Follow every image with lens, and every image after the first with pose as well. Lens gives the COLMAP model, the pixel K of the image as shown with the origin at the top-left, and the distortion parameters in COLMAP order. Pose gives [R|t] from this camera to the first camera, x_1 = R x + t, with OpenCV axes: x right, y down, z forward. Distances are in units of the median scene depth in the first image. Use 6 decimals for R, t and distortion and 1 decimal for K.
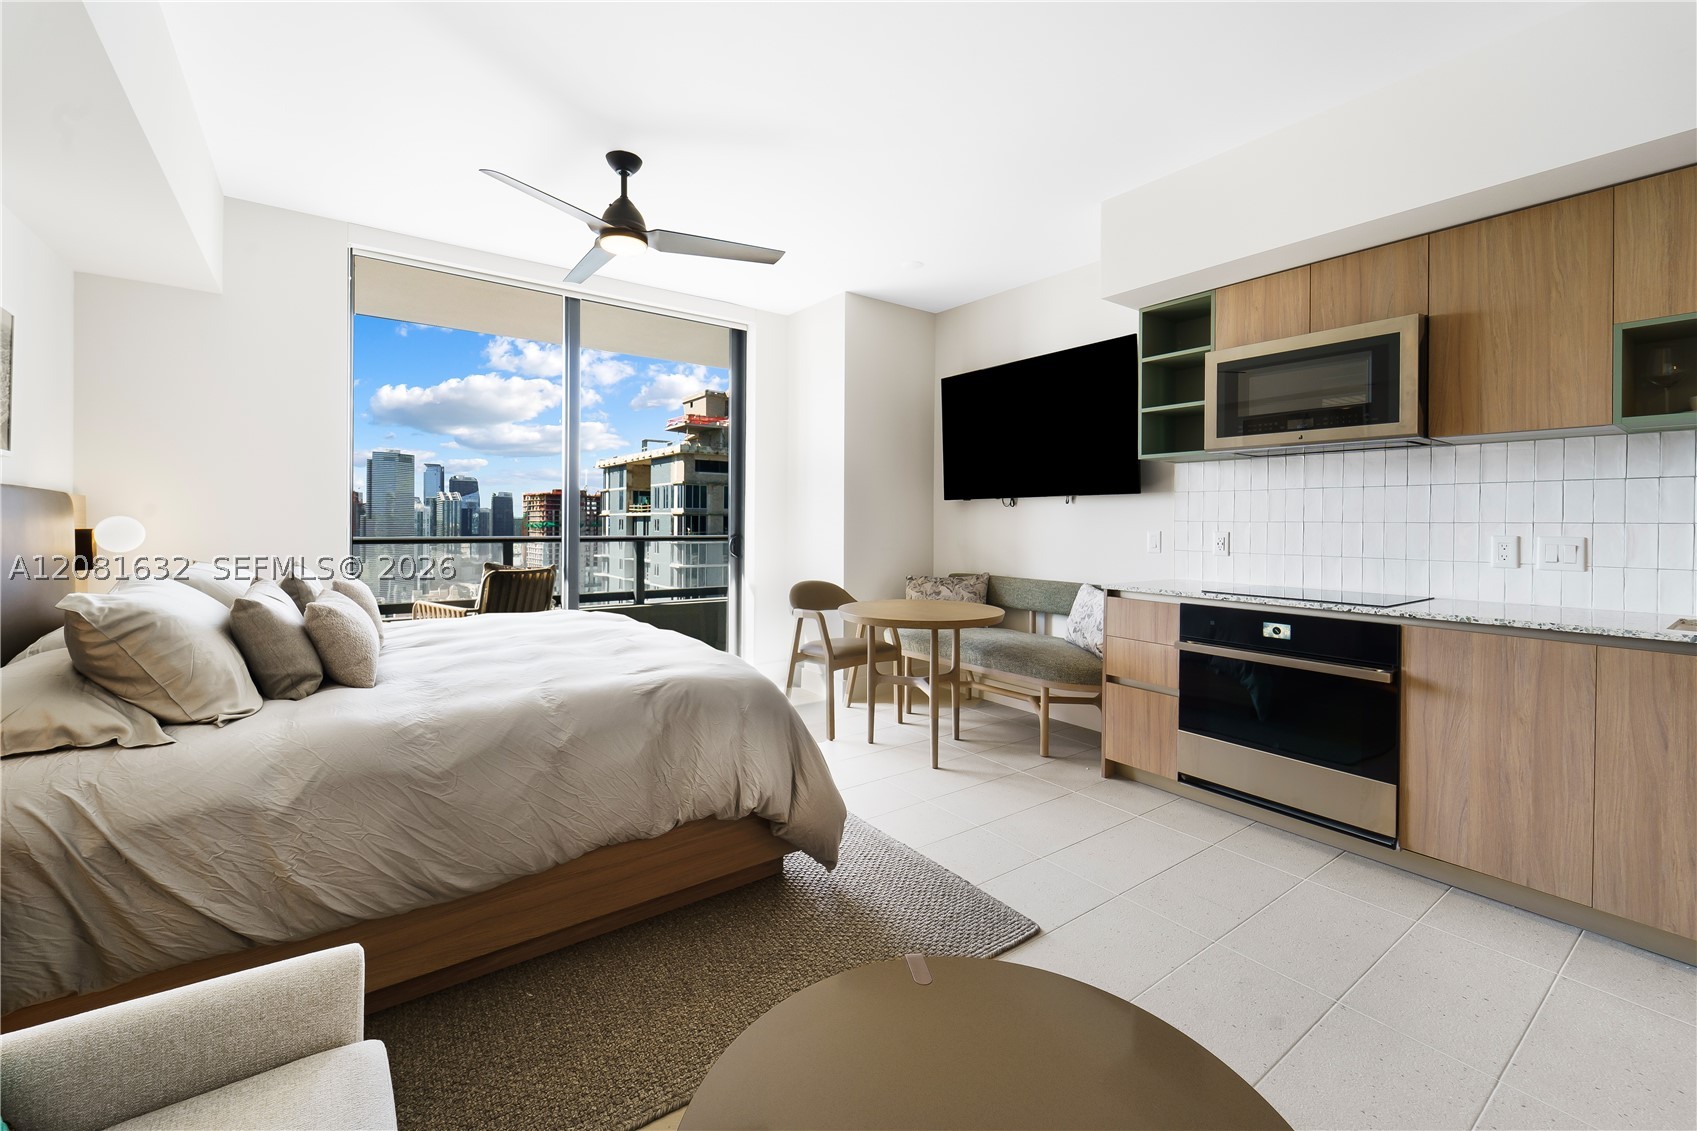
lens RADIAL K [[696.1, 0, 851.2], [0, 696.1, 525.6], [0, 0, 1]] dist [0.002466, -0.000075]
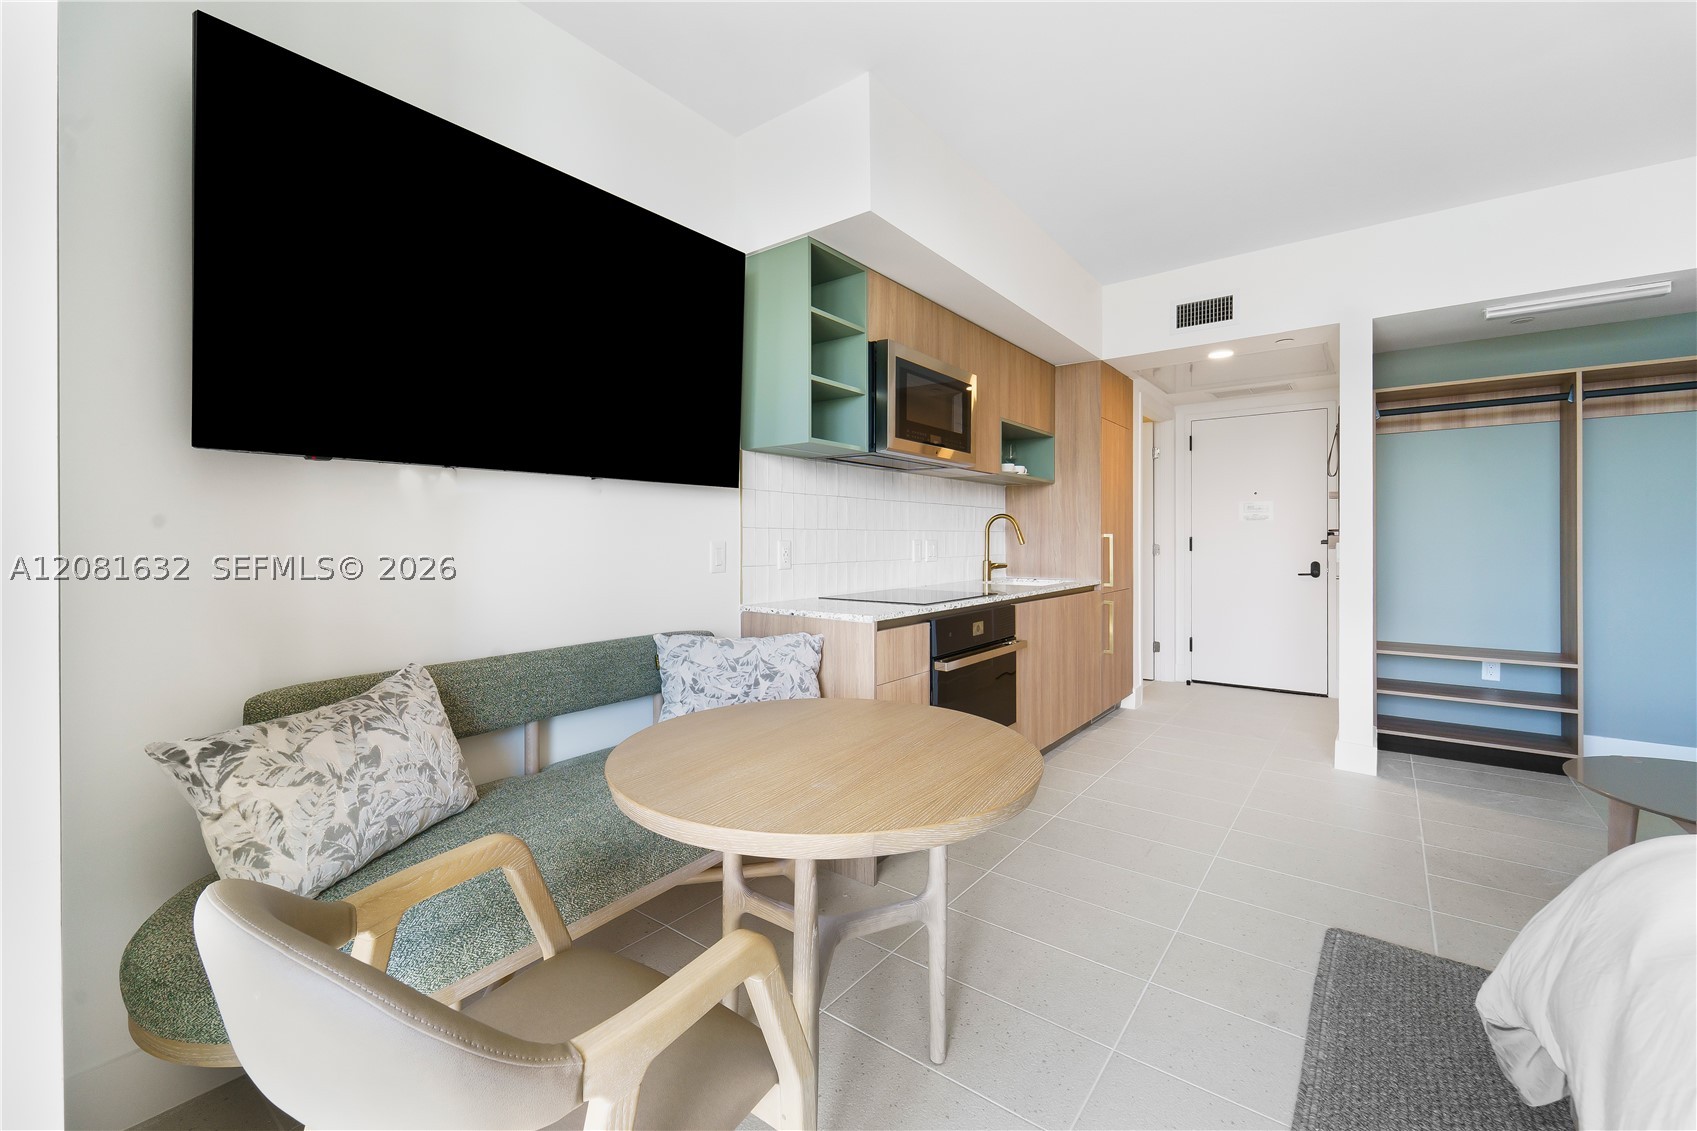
lens RADIAL K [[694.9, 0, 851.0], [0, 694.9, 530.4], [0, 0, 1]] dist [-0.000396, -0.000292]
pose [[-0.281652, 0.001988, 0.959515, -0.330854], [0.002683, 0.999996, -0.001285, -0.002185], [-0.959513, 0.002212, -0.281656, 1.305458]]
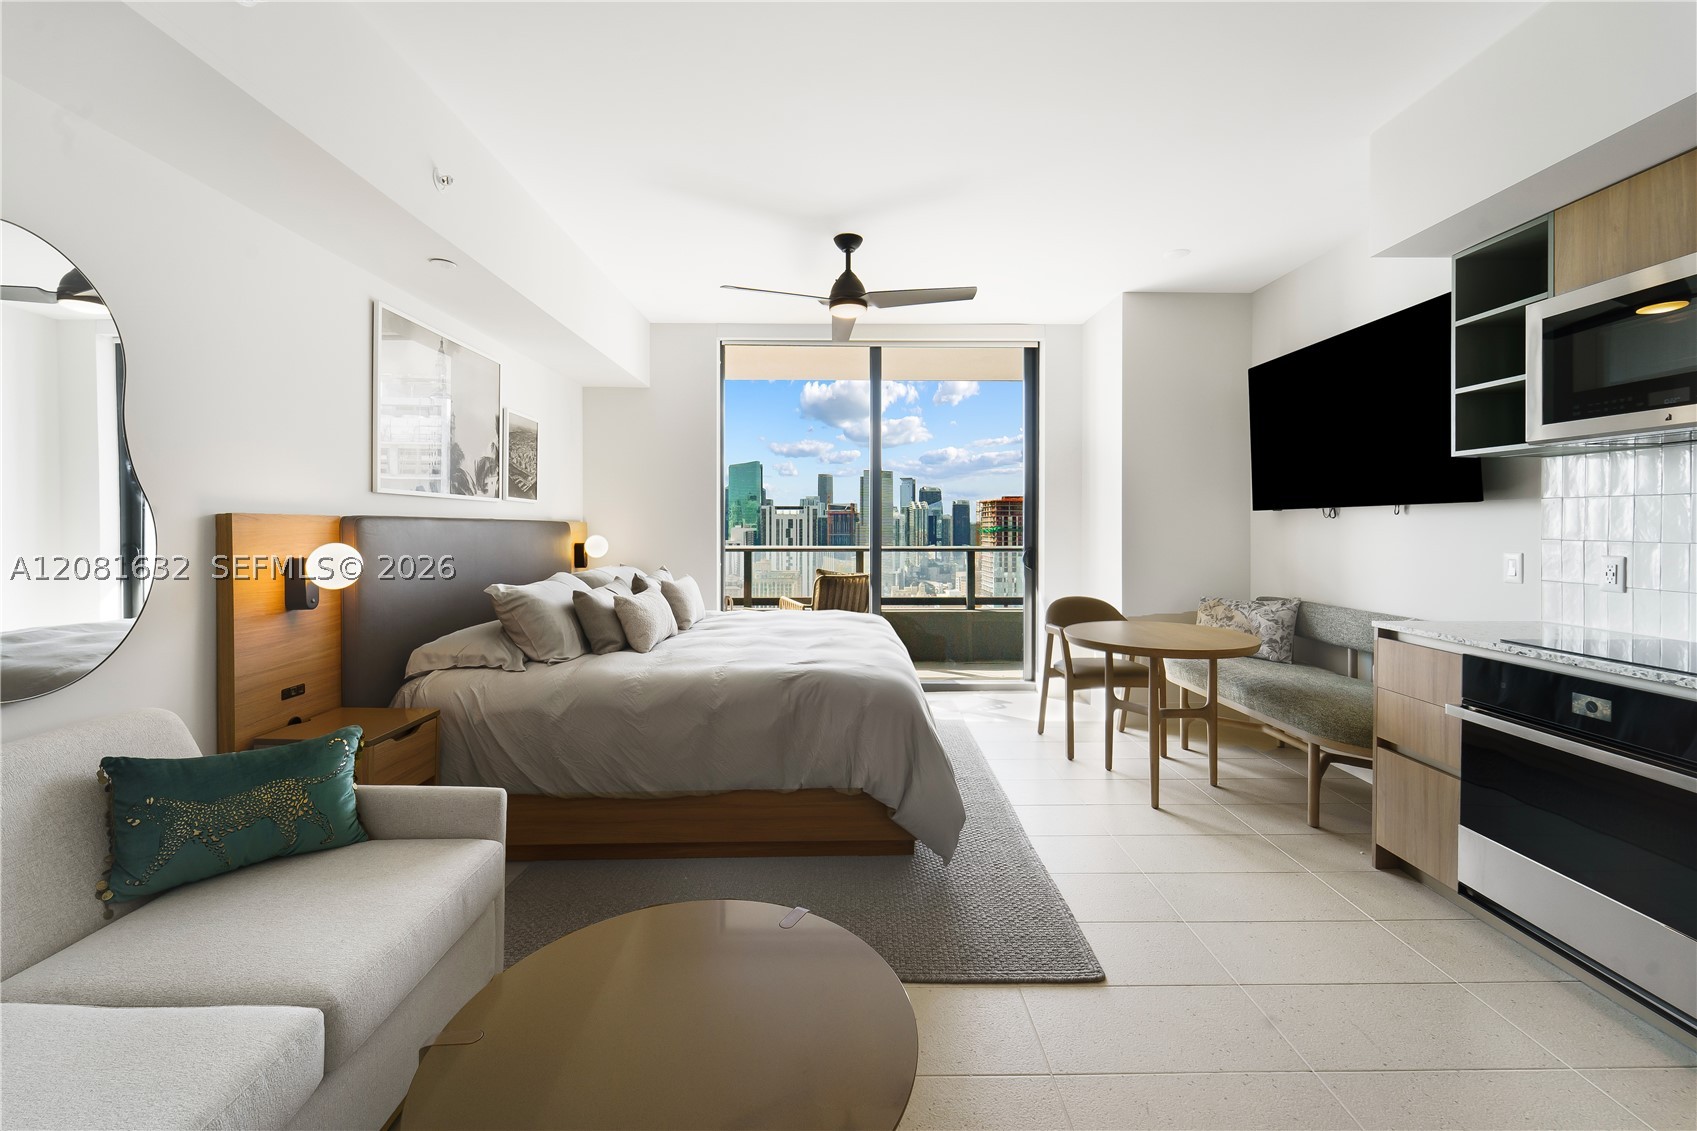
lens RADIAL K [[694.9, 0, 851.0], [0, 694.9, 530.4], [0, 0, 1]] dist [-0.000396, -0.000292]
pose [[0.814969, -0.003196, -0.579496, 0.359313], [0.003272, 0.999994, -0.000915, -0.020379], [0.579496, -0.001151, 0.814974, 0.021985]]
